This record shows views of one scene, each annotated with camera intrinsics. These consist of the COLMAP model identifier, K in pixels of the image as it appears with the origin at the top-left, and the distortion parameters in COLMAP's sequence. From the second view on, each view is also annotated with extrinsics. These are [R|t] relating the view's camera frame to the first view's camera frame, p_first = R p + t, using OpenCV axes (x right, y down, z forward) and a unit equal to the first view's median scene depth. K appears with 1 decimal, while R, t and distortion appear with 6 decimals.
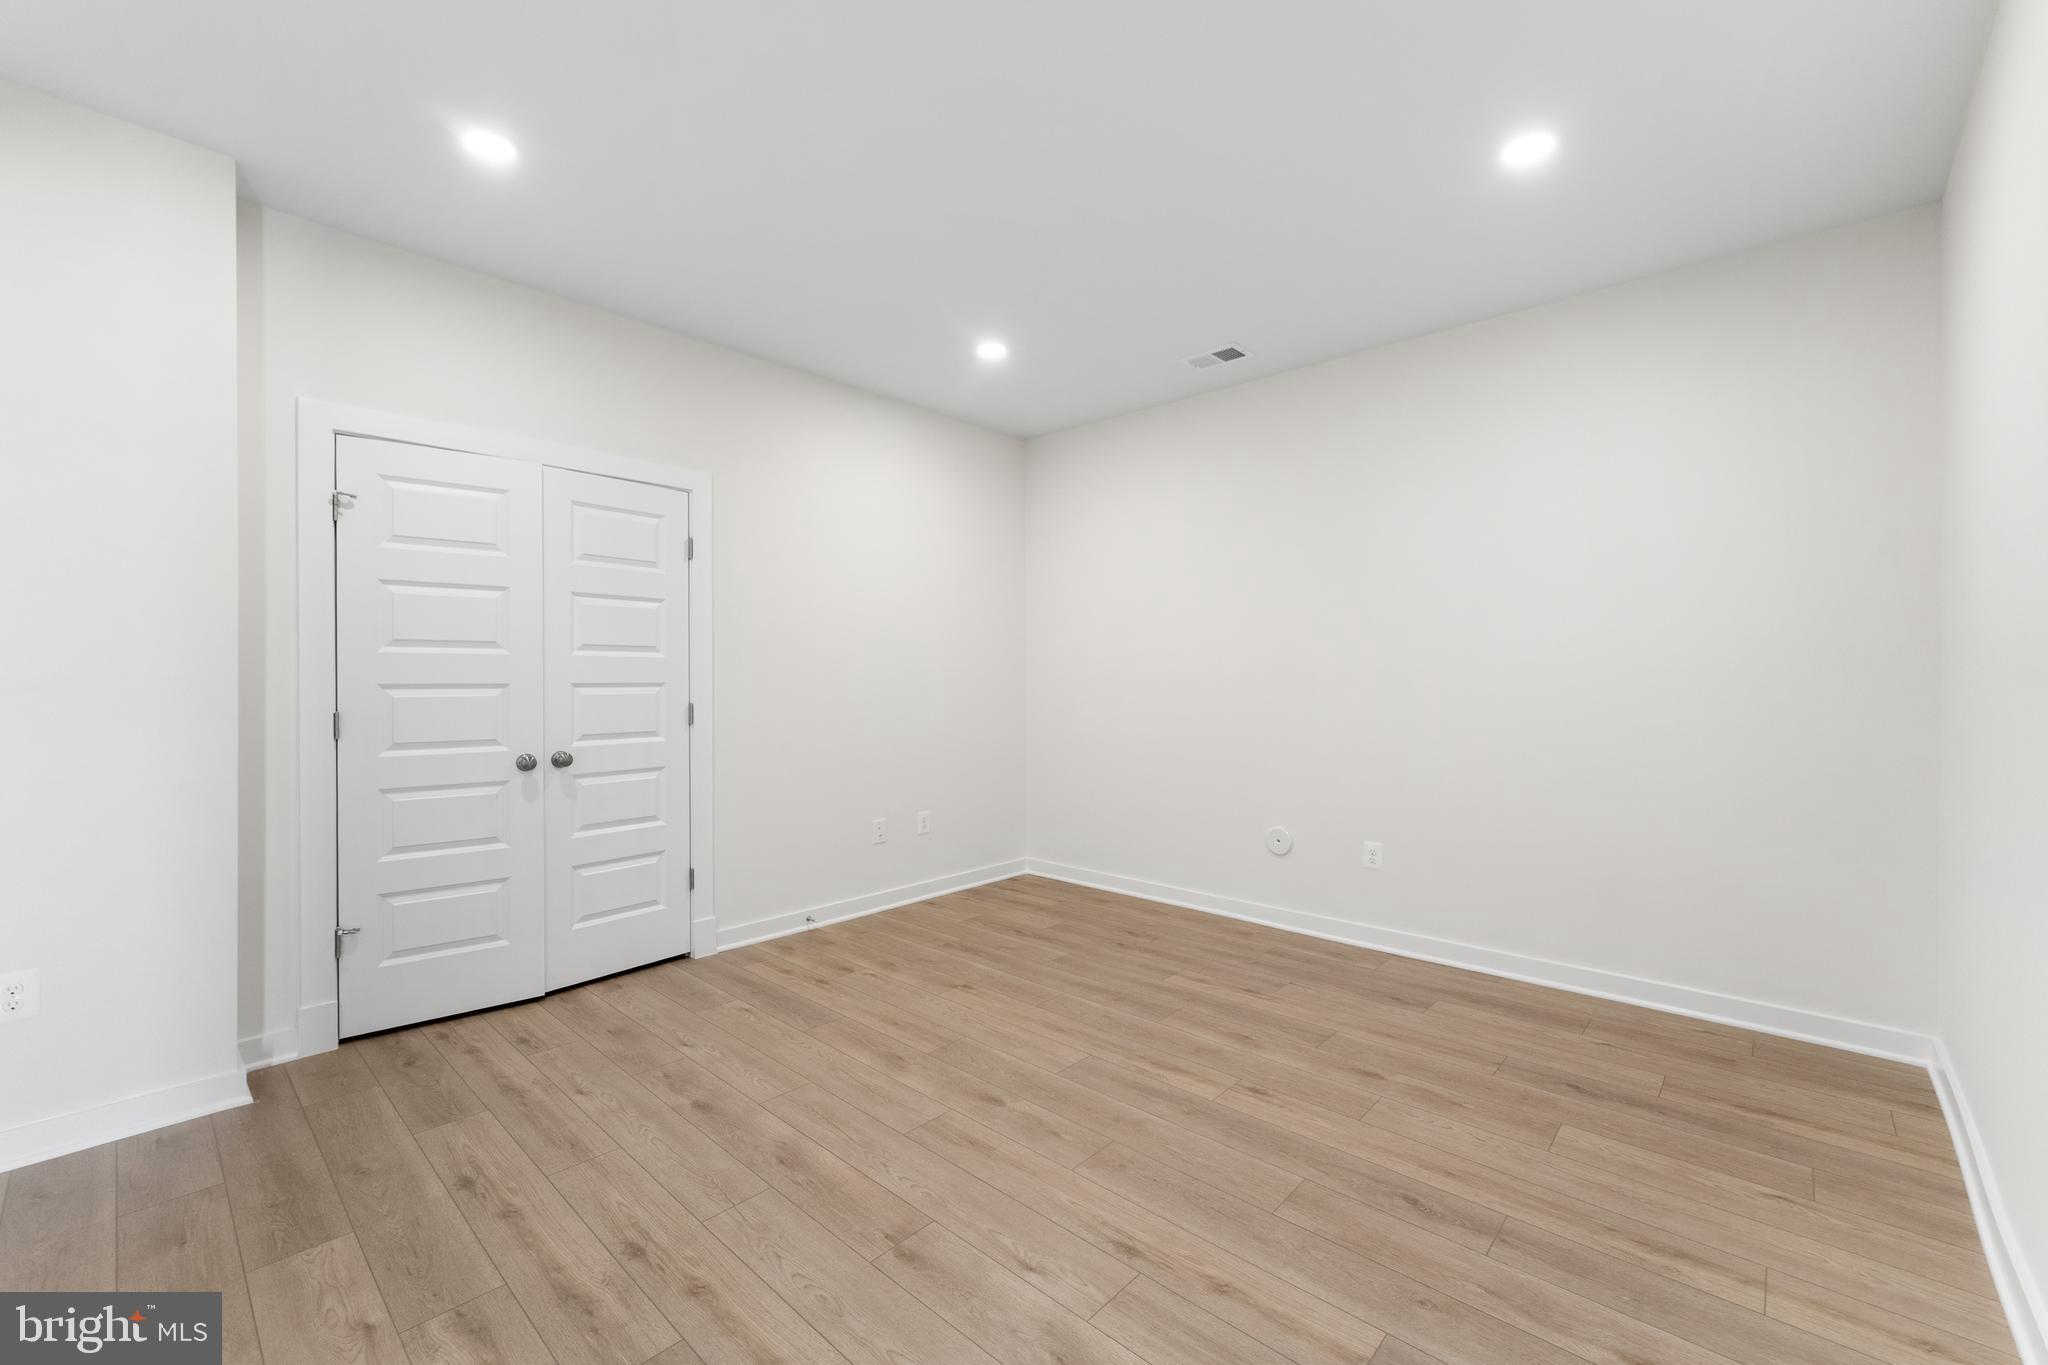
lens RADIAL K [[840.8, 0, 1035.5], [0, 840.8, 675.7], [0, 0, 1]] dist [-0.001603, -0.000099]
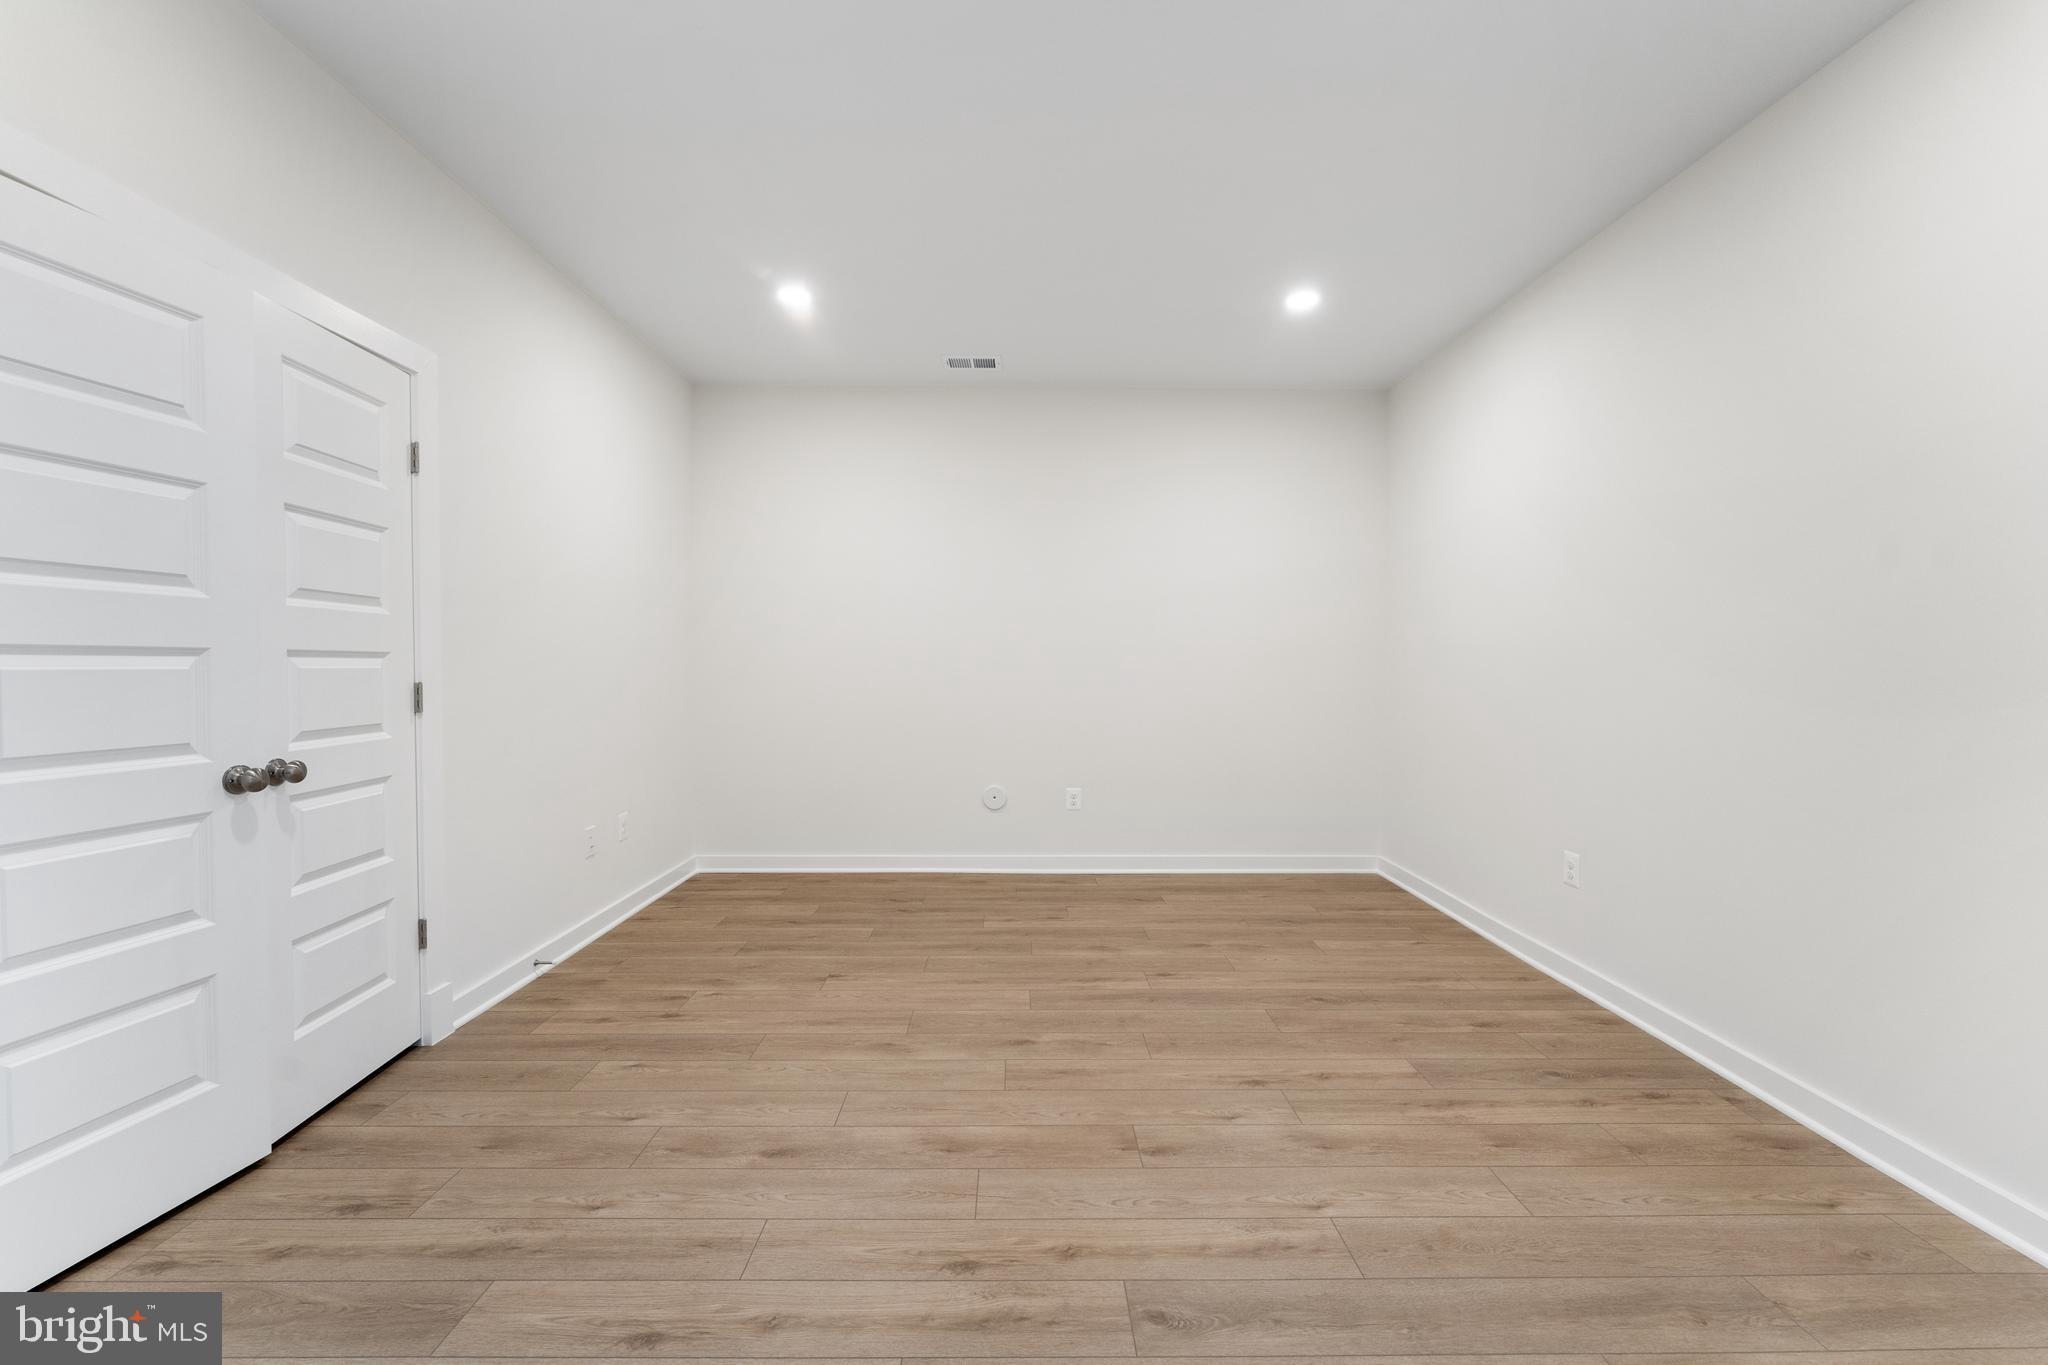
lens RADIAL K [[840.8, 0, 1036.5], [0, 840.8, 681.9], [0, 0, 1]] dist [-0.001603, -0.000099]
pose [[0.726075, -0.011972, 0.687511, -0.614221], [-0.004140, 0.999754, 0.021781, 0.018013], [-0.687603, -0.018661, 0.725847, 0.174863]]
